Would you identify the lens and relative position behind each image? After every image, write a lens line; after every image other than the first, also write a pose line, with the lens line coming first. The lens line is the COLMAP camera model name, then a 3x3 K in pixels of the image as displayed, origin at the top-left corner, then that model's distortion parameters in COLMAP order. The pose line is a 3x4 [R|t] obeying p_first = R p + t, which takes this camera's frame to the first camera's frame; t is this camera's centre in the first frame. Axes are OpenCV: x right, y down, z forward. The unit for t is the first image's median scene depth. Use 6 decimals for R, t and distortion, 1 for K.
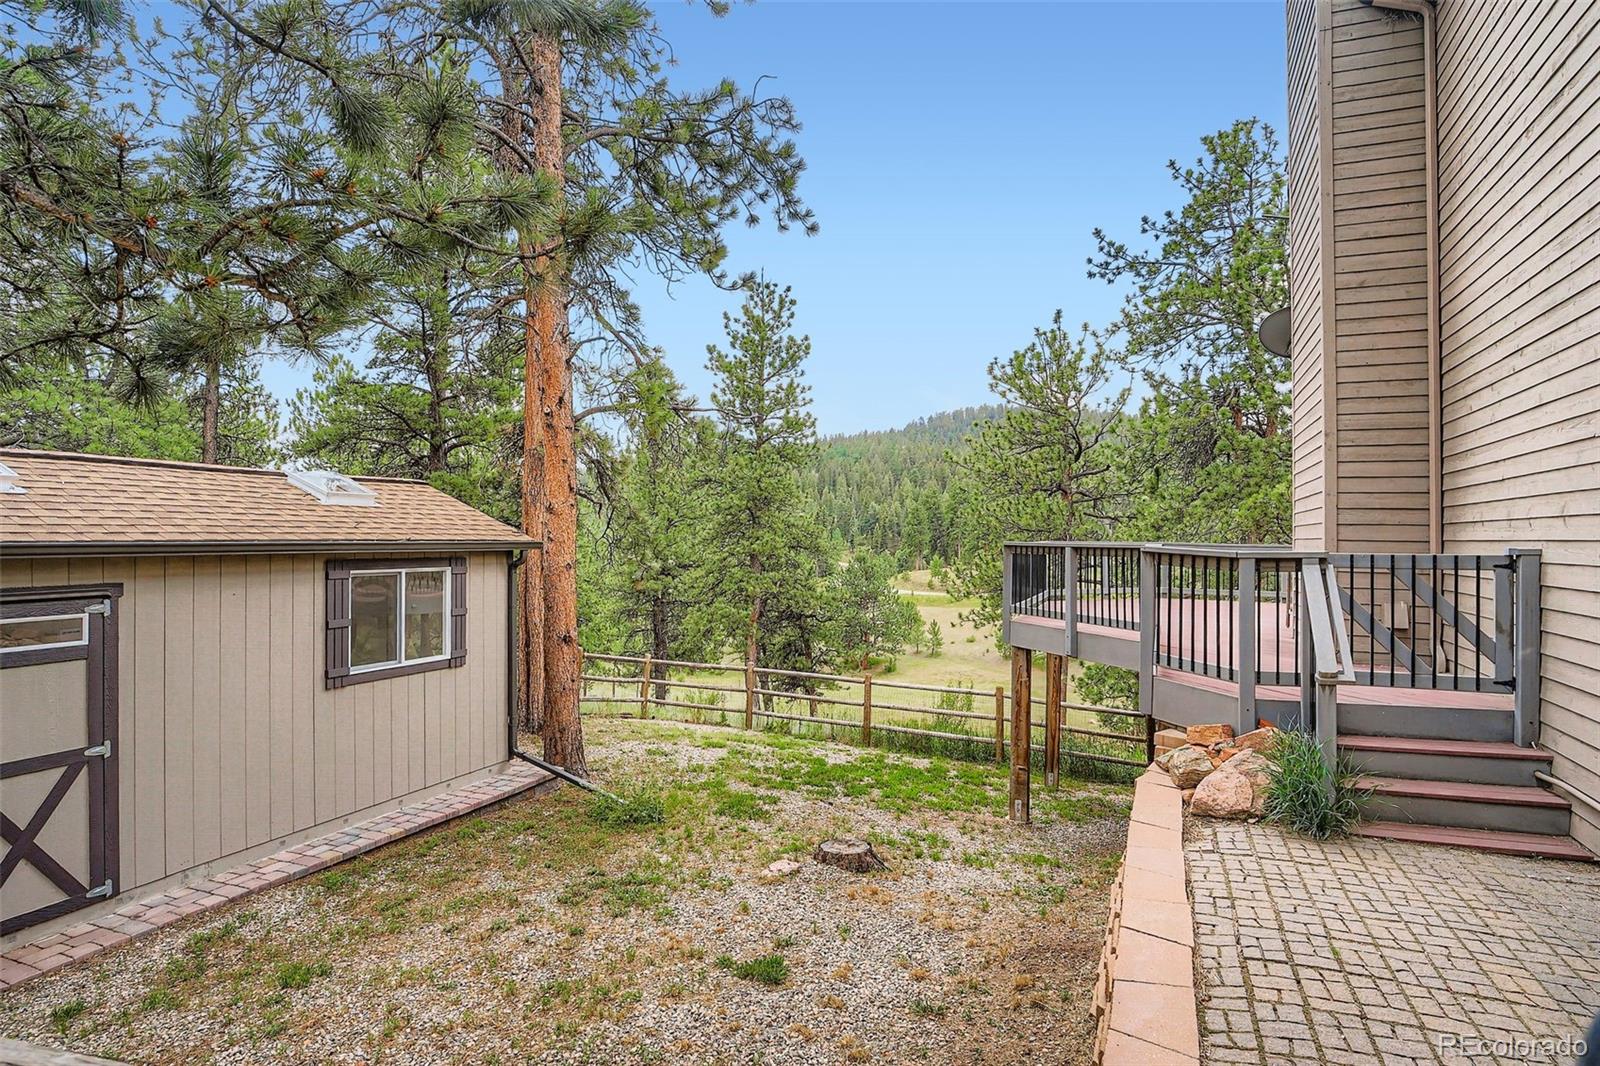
lens RADIAL K [[857.7, 0, 787.9], [0, 857.7, 528.2], [0, 0, 1]] dist [-0.055235, 0.020173]
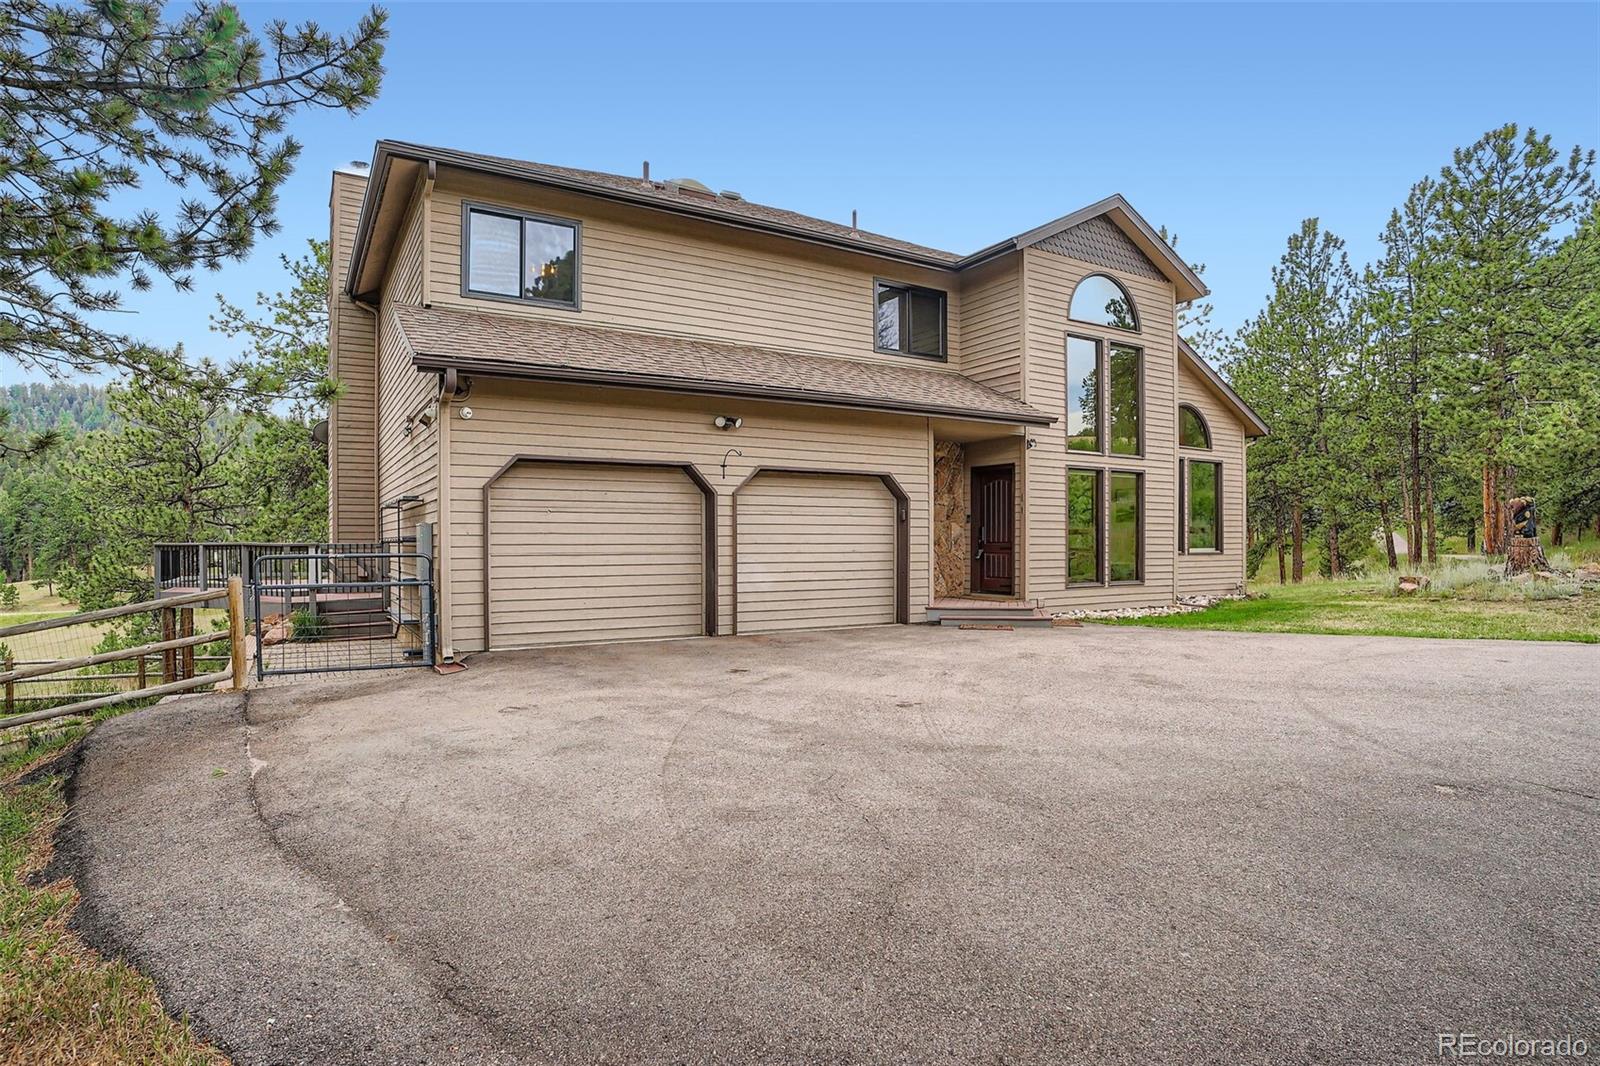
lens RADIAL K [[857.7, 0, 786.8], [0, 857.7, 530.6], [0, 0, 1]] dist [-0.055235, 0.020173]
pose [[0.584411, -0.004839, 0.811443, -0.146587], [0.006169, 0.999980, 0.001520, -0.001249], [-0.811434, 0.004118, 0.584429, -0.394250]]
